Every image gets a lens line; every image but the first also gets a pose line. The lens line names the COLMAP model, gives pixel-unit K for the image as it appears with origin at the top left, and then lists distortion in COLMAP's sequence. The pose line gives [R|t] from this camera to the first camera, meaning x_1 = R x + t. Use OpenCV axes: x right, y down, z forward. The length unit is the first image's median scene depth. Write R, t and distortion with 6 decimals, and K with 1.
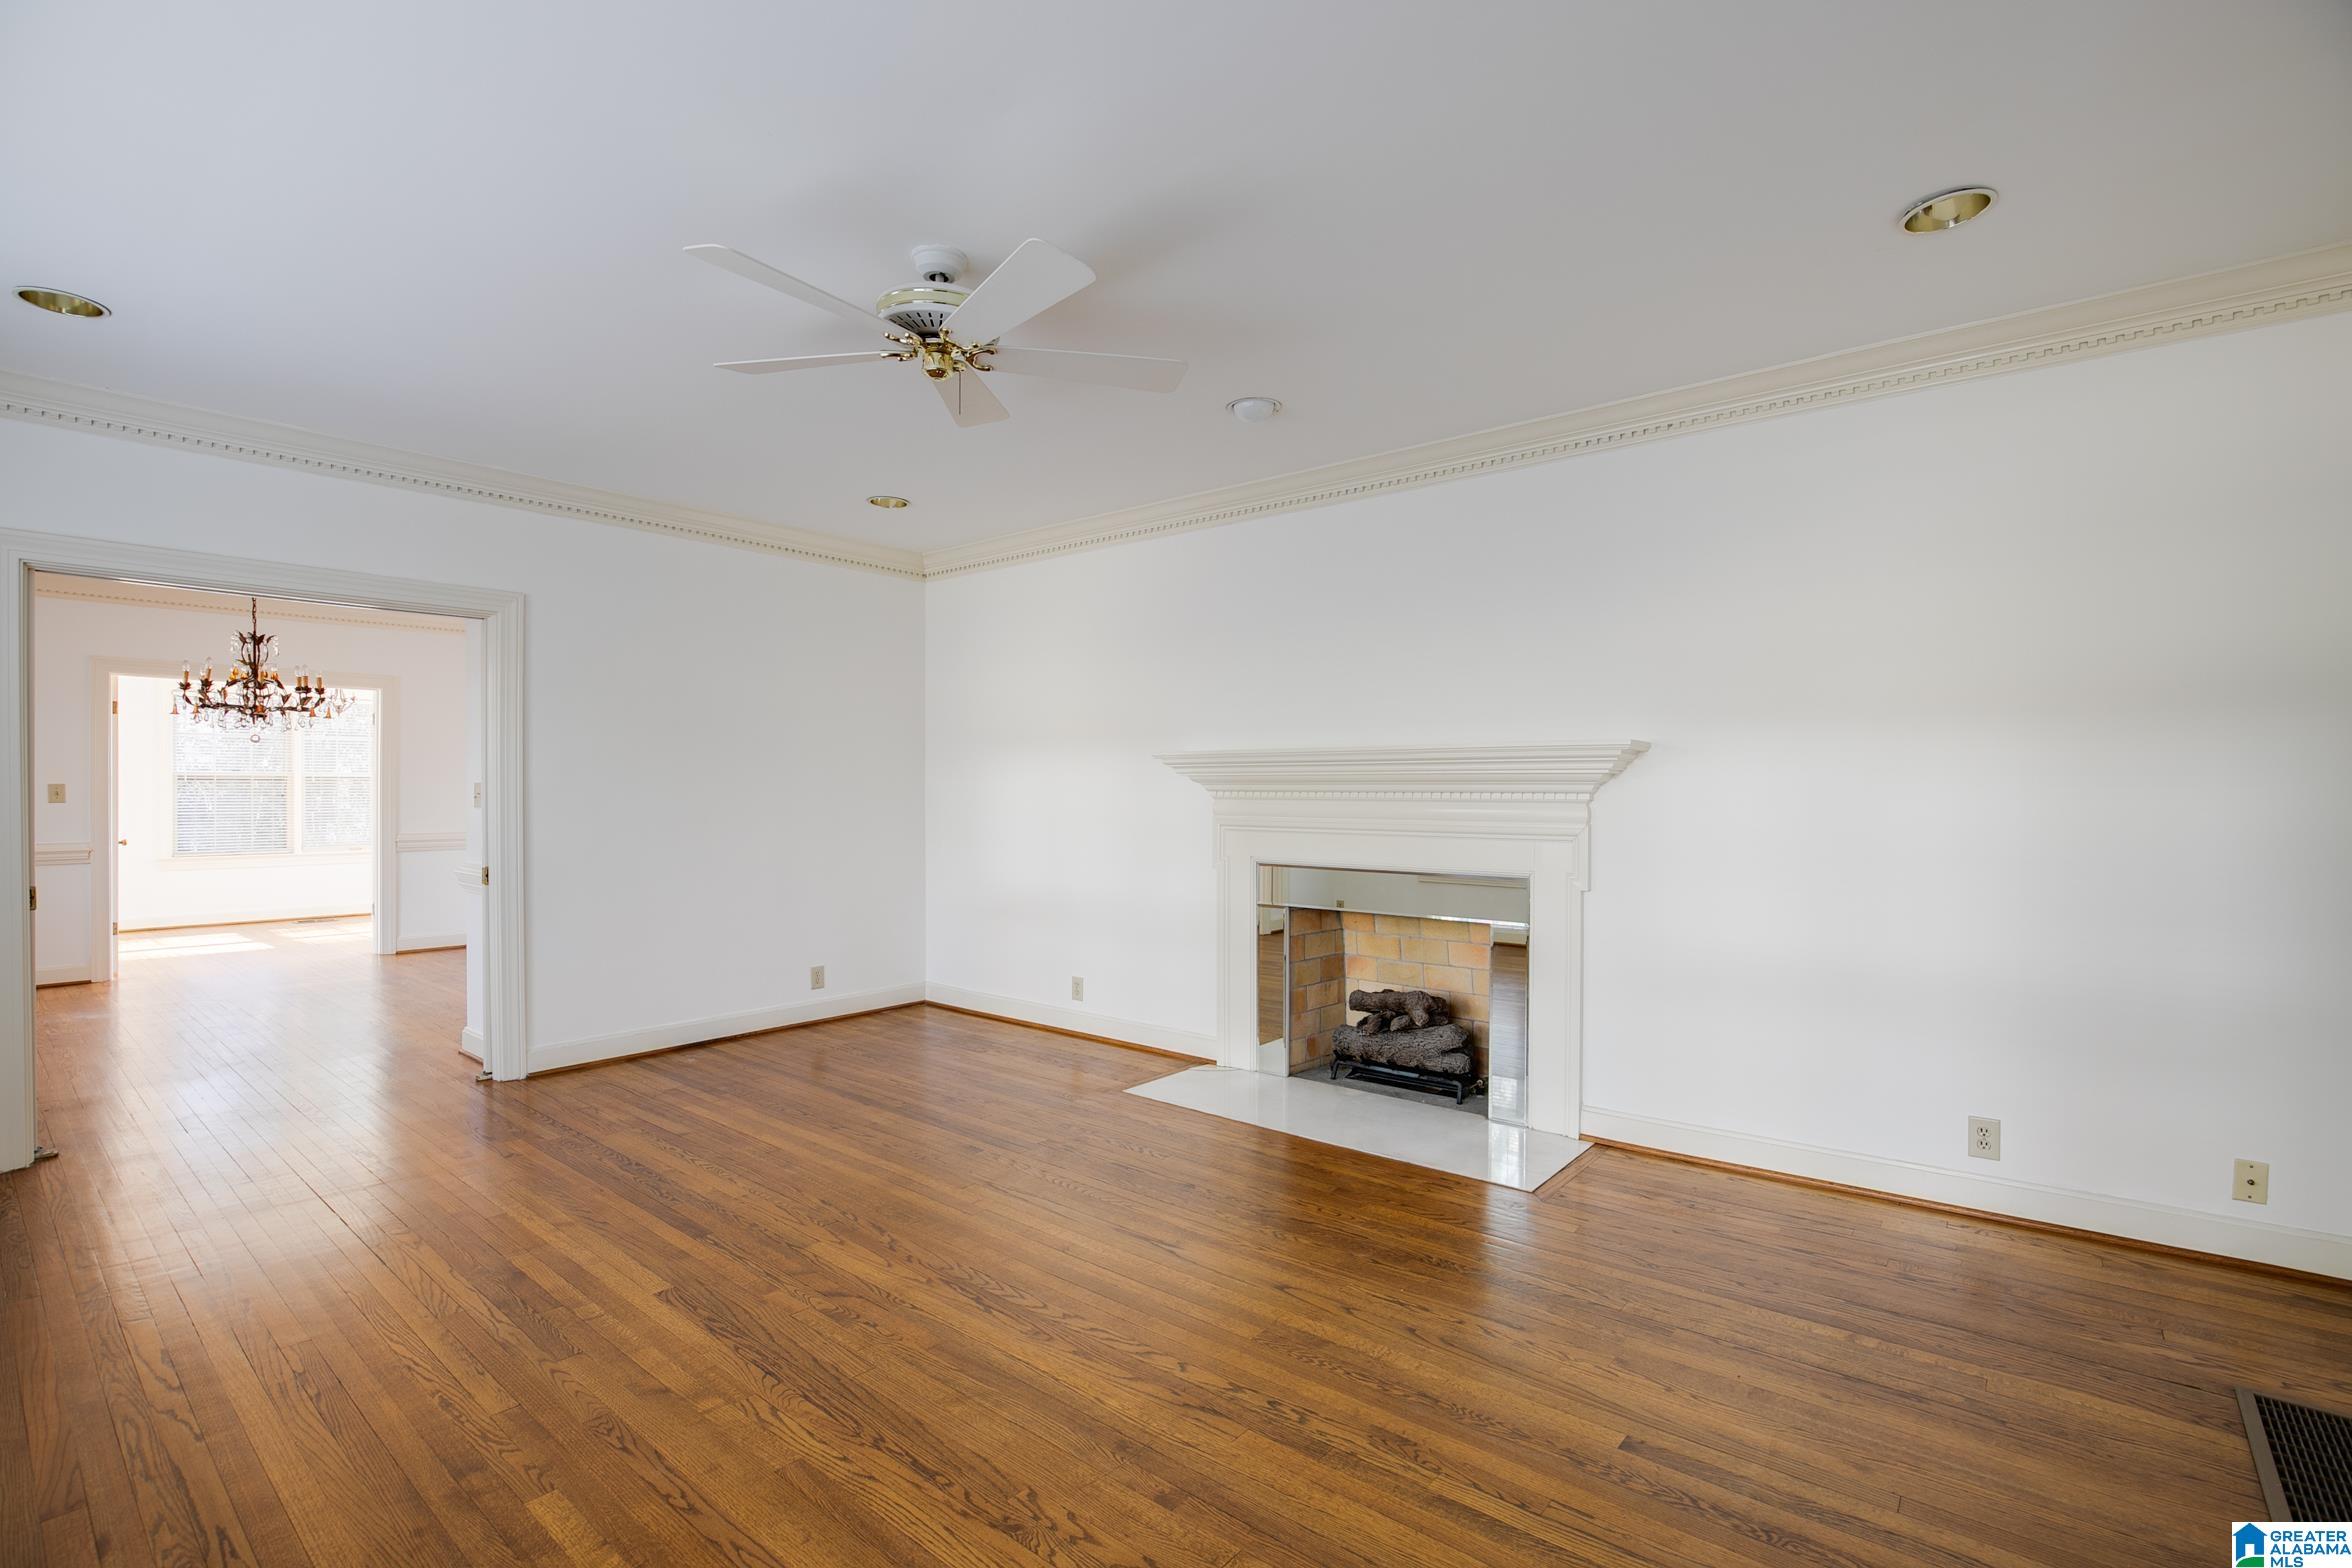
lens RADIAL K [[1068.6, 0, 1172.9], [0, 1068.6, 790.6], [0, 0, 1]] dist [-0.023527, 0.000013]
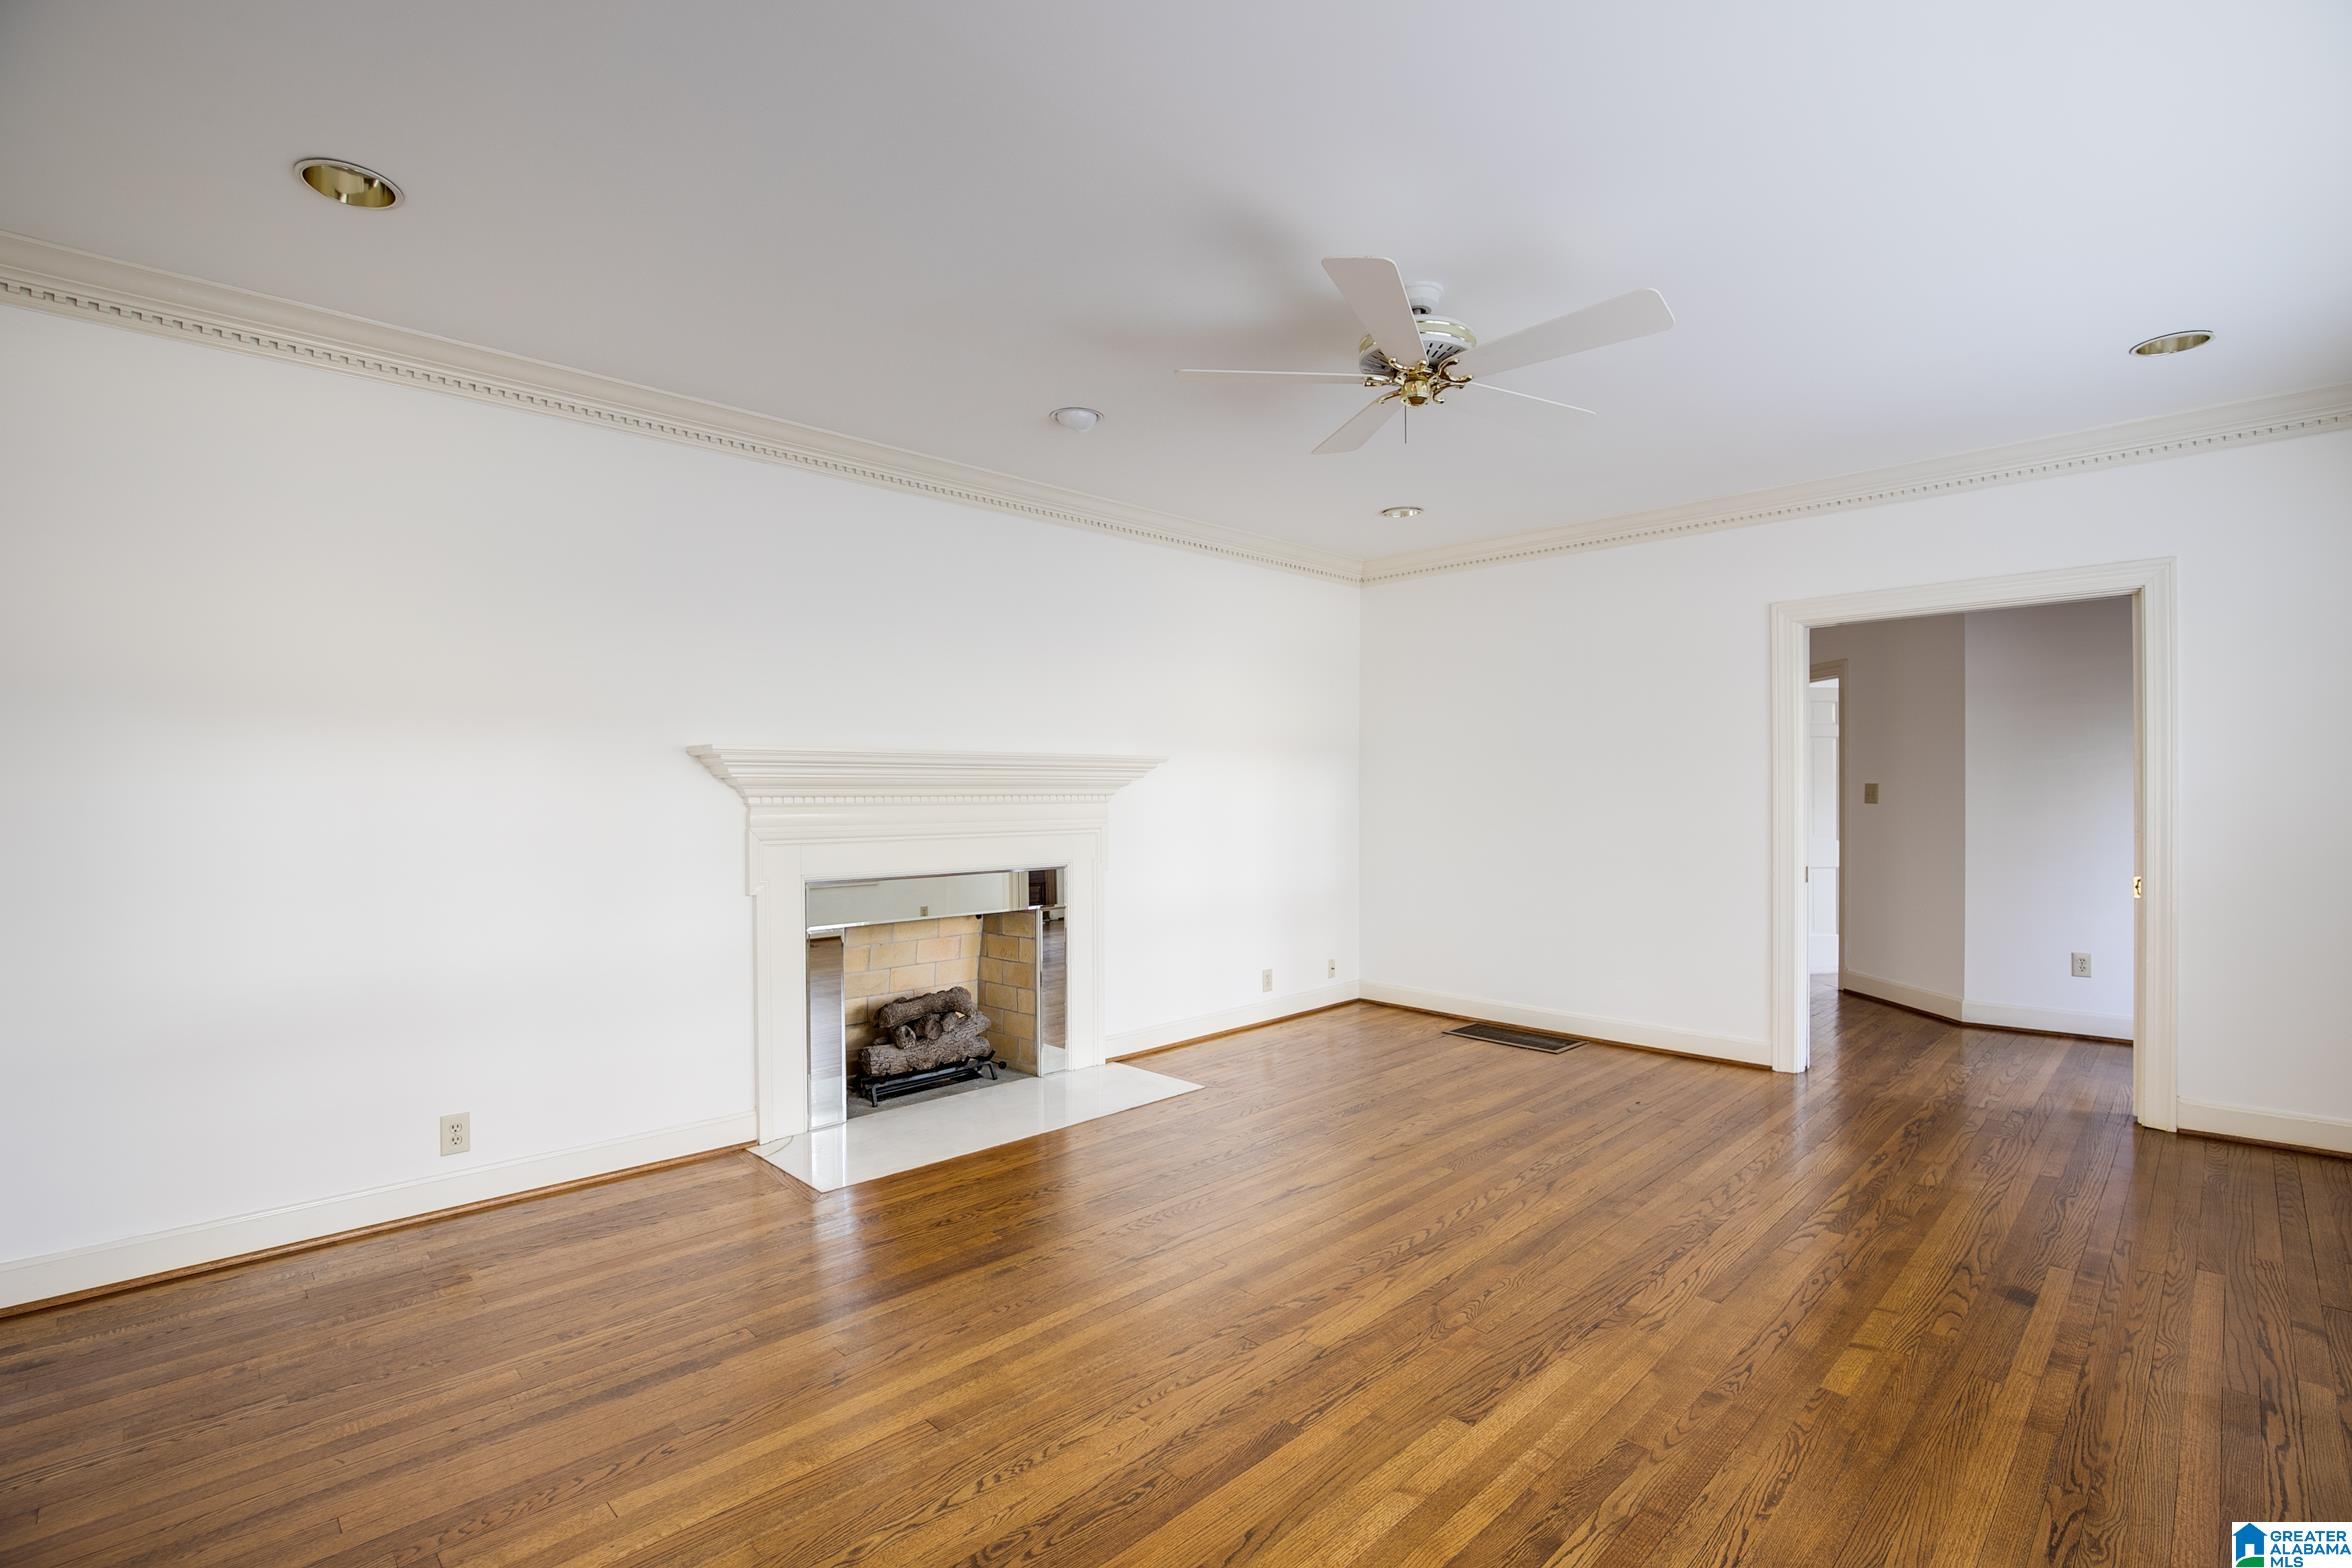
lens RADIAL K [[1068.6, 0, 1173.0], [0, 1068.6, 787.7], [0, 0, 1]] dist [-0.023527, 0.000013]
pose [[0.099157, 0.003151, 0.995067, -1.115376], [0.001470, 0.999993, -0.003314, -0.004435], [-0.995071, 0.001792, 0.099152, 0.972954]]
